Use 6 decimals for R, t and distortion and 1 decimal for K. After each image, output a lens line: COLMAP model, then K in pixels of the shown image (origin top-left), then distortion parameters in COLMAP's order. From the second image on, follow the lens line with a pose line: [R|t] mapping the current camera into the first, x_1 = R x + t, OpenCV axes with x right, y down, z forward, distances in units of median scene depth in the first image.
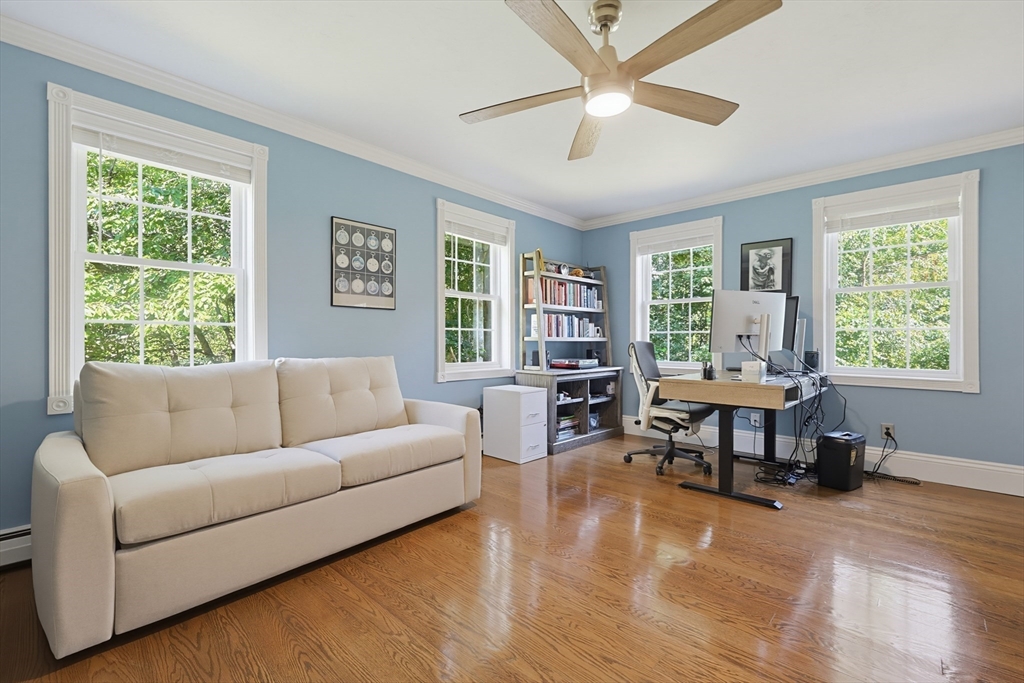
lens RADIAL K [[439.9, 0, 515.2], [0, 439.9, 342.2], [0, 0, 1]] dist [0.001527, 0.000084]
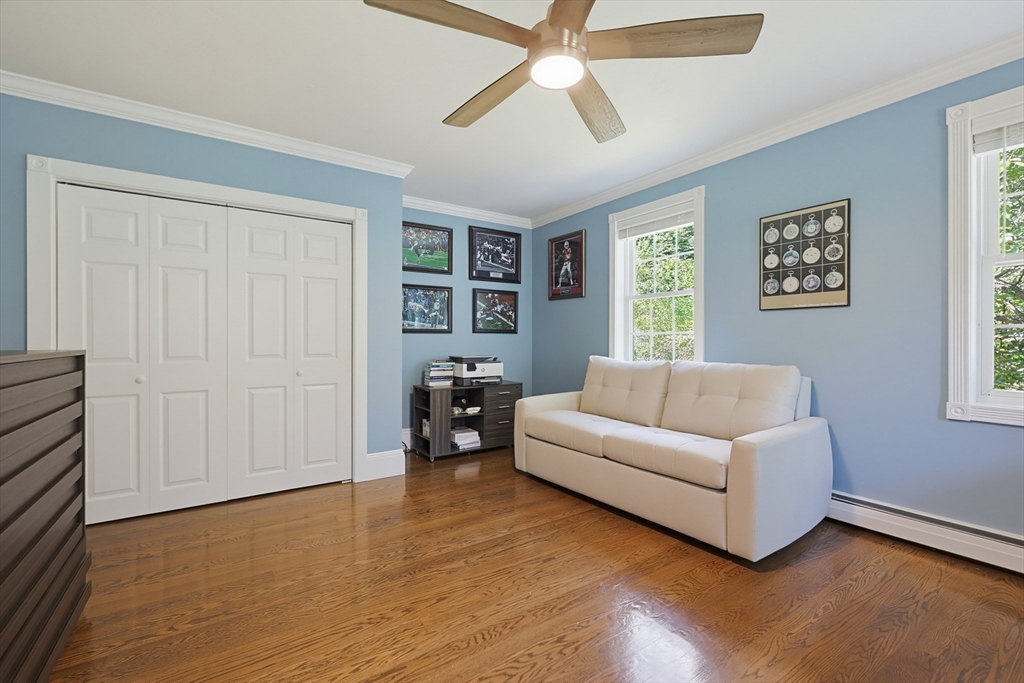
lens RADIAL K [[439.9, 0, 515.2], [0, 439.9, 342.2], [0, 0, 1]] dist [0.001527, 0.000084]
pose [[-0.225649, 0.000531, -0.974209, 0.623577], [-0.003870, 0.999991, 0.001441, -0.011758], [0.974201, 0.004095, -0.225645, 0.662867]]
